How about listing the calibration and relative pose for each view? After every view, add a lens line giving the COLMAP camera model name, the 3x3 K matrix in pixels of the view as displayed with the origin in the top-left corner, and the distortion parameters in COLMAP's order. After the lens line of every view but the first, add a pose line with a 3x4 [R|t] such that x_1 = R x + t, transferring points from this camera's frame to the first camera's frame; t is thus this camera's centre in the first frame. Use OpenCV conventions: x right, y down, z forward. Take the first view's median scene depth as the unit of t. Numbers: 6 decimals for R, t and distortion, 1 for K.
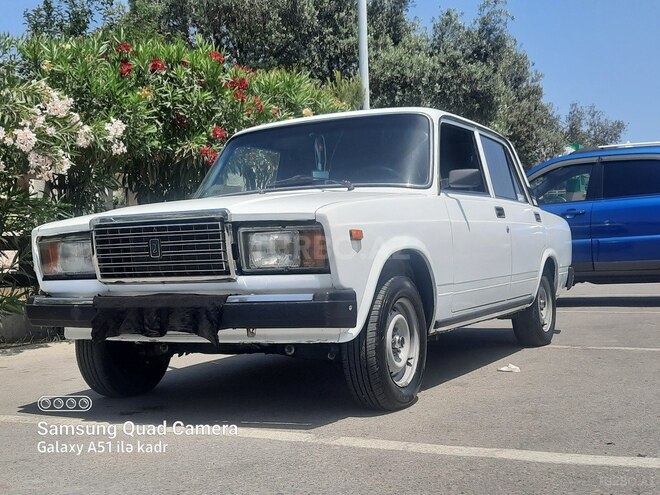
lens RADIAL K [[878.7, 0, 330.2], [0, 878.7, 246.6], [0, 0, 1]] dist [0.039029, 0.000000]
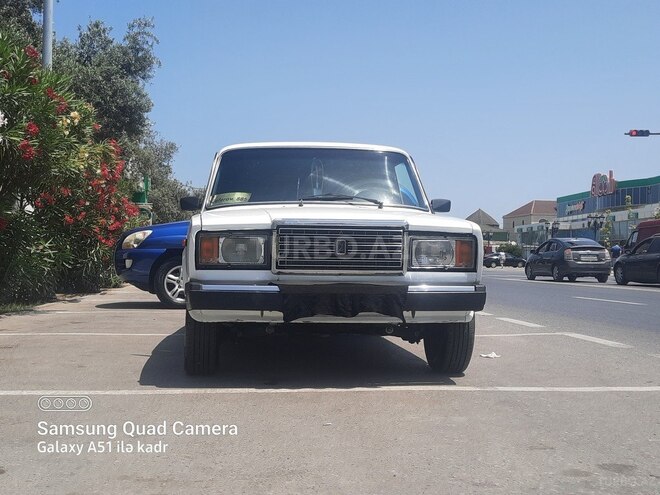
lens RADIAL K [[878.7, 0, 330.1], [0, 878.7, 240.2], [0, 0, 1]] dist [0.039029, 0.000000]
pose [[0.830441, 0.057632, 0.554118, -0.905326], [-0.047170, 0.998337, -0.033141, 0.034281], [-0.555106, 0.001384, 0.831778, -0.039469]]
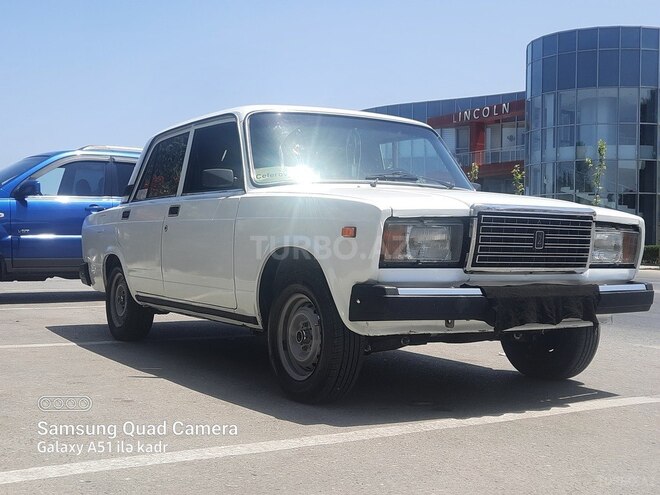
lens RADIAL K [[878.7, 0, 334.8], [0, 878.7, 248.3], [0, 0, 1]] dist [0.039029, 0.000000]
pose [[0.512258, 0.041308, 0.857838, -1.207702], [-0.044367, 0.998782, -0.021601, 0.044711], [-0.857685, -0.026995, 0.513466, 0.667972]]
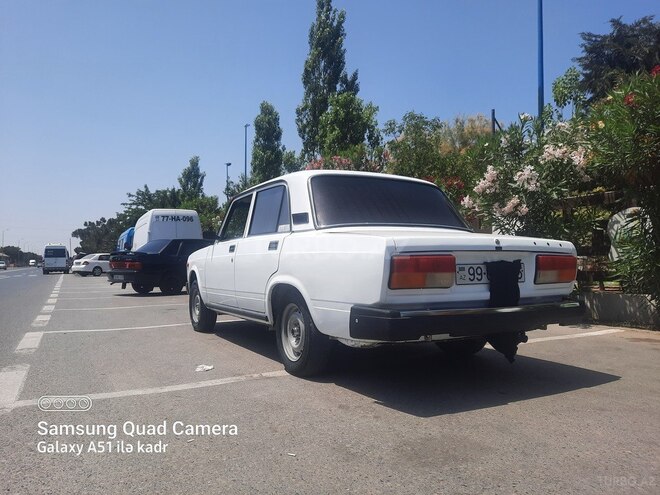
lens RADIAL K [[878.7, 0, 333.0], [0, 878.7, 248.2], [0, 0, 1]] dist [0.039029, 0.000000]
pose [[0.667816, 0.061815, 0.741755, -1.552117], [-0.043341, 0.998084, -0.044156, 0.048020], [-0.743063, -0.002660, 0.669216, -0.004427]]
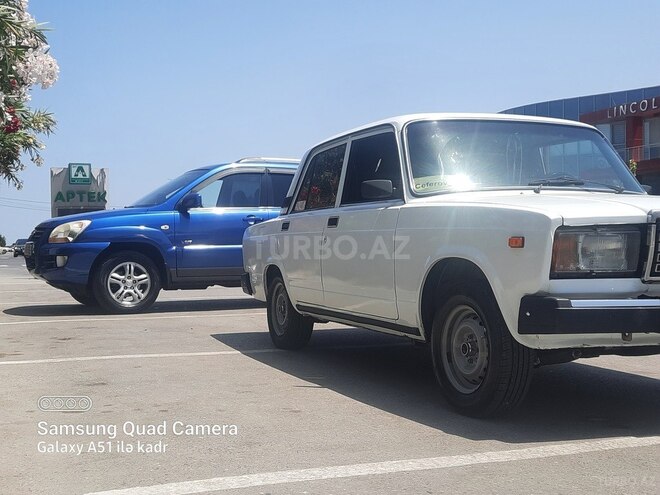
lens RADIAL K [[878.7, 0, 326.0], [0, 878.7, 249.3], [0, 0, 1]] dist [0.039029, 0.000000]
pose [[0.655151, 0.033920, 0.754736, -1.214891], [-0.030846, 0.999360, -0.018138, 0.036093], [-0.754868, -0.011397, 0.655777, 0.688189]]
